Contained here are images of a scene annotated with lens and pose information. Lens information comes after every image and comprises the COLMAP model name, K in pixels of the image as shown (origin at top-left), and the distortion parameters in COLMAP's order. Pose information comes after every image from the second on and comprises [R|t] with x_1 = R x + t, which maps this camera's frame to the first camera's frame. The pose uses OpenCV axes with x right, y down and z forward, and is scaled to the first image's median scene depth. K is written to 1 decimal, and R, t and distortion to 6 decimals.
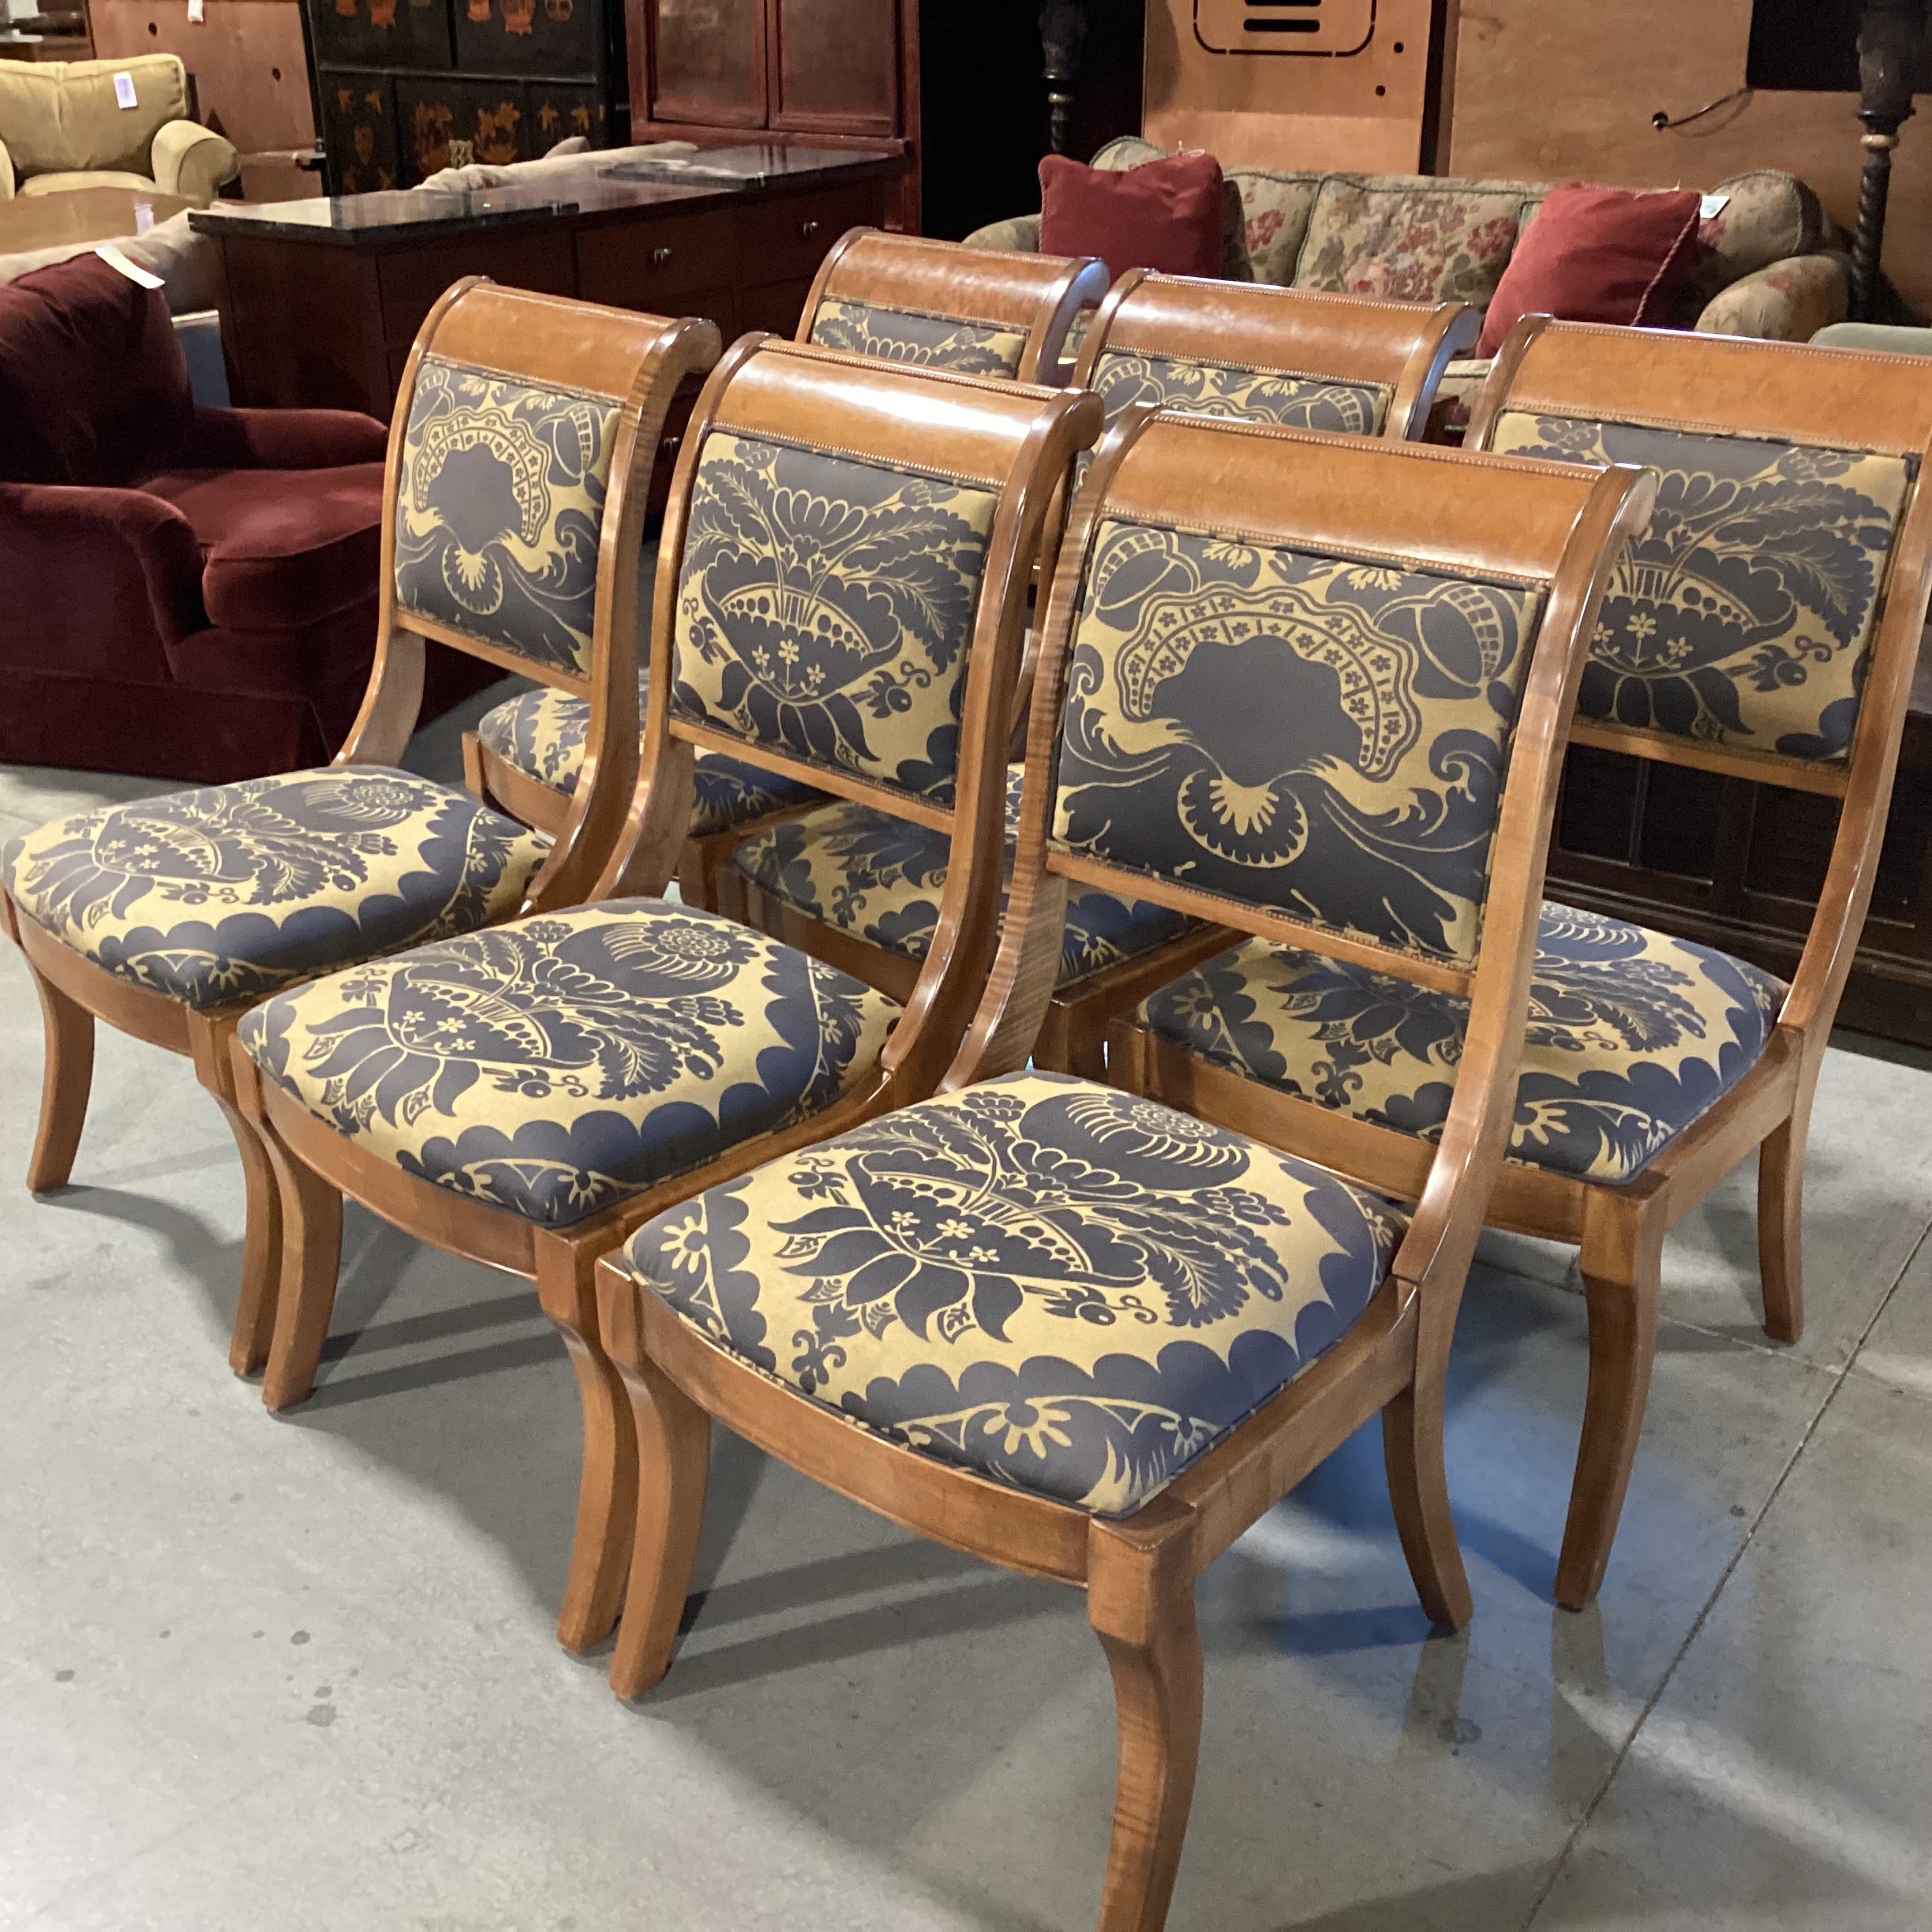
lens RADIAL K [[2347.5, 0, 963.4], [0, 2347.5, 918.0], [0, 0, 1]] dist [0.123745, -0.279261]
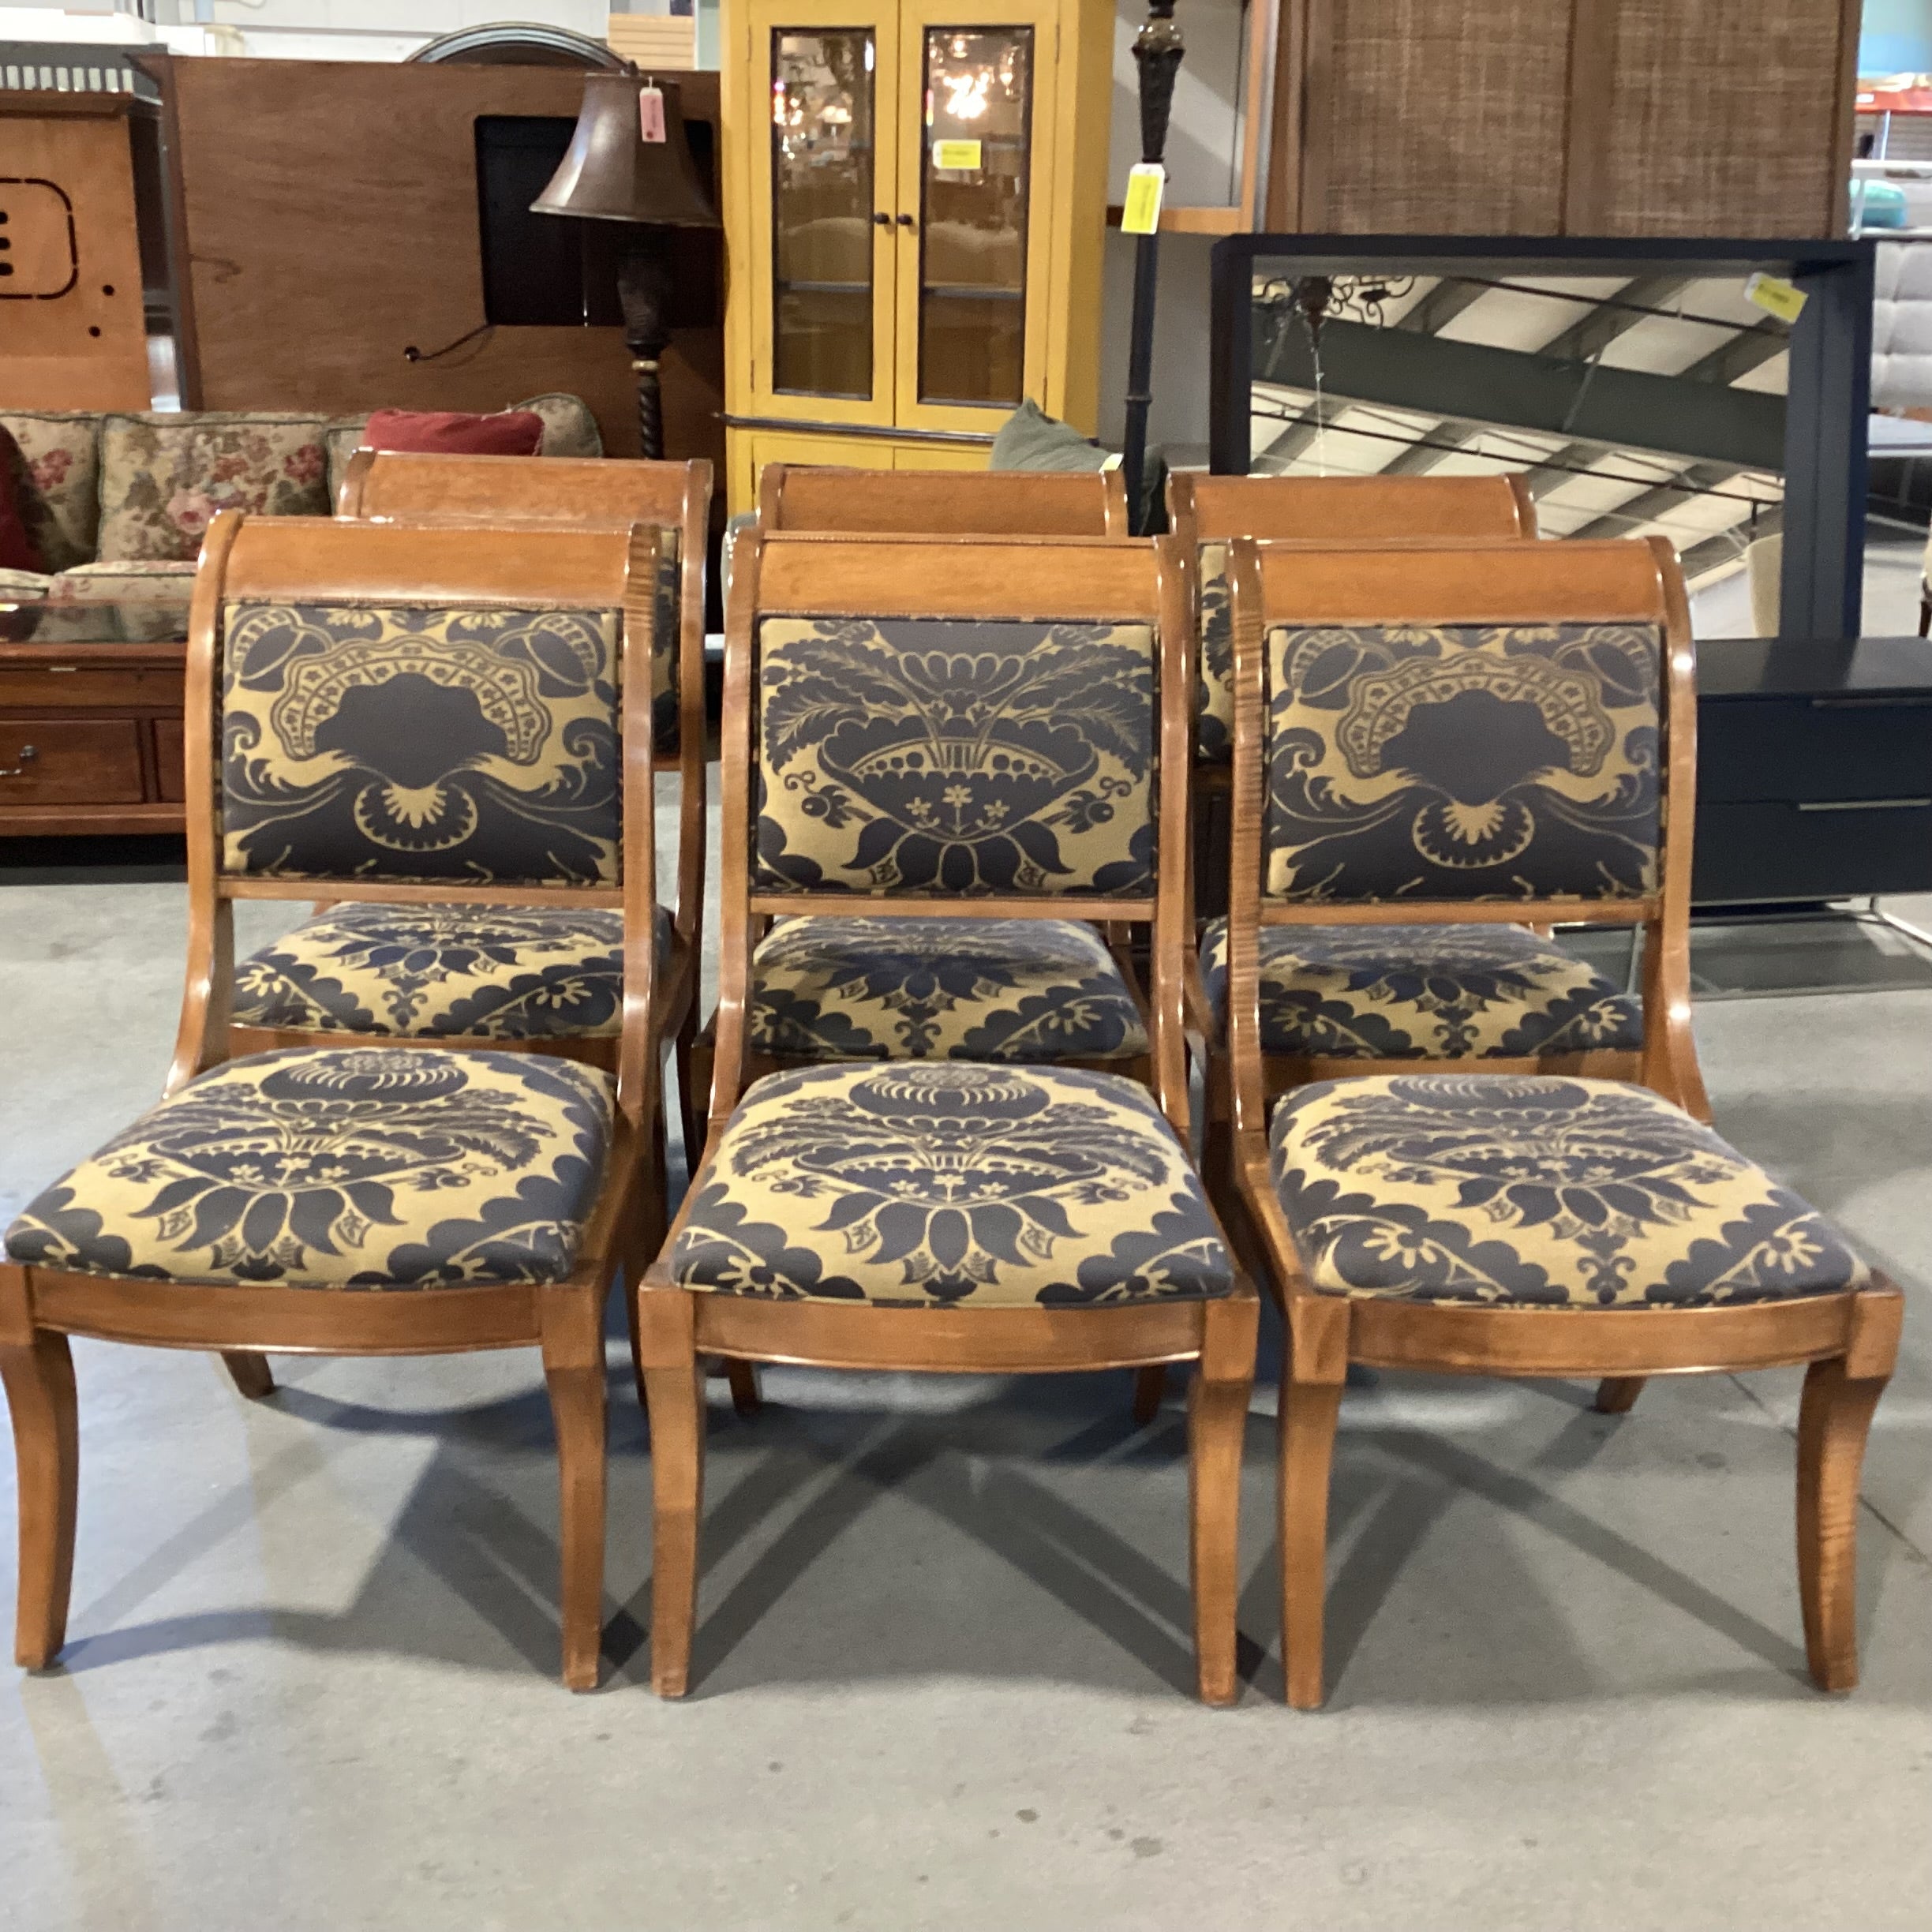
lens RADIAL K [[2322.1, 0, 964.3], [0, 2322.1, 913.4], [0, 0, 1]] dist [0.117345, -0.230968]
pose [[0.696053, -0.187016, 0.693206, -0.920795], [0.254661, 0.967017, 0.005179, -0.072452], [-0.671310, 0.172928, 0.720721, 0.255648]]
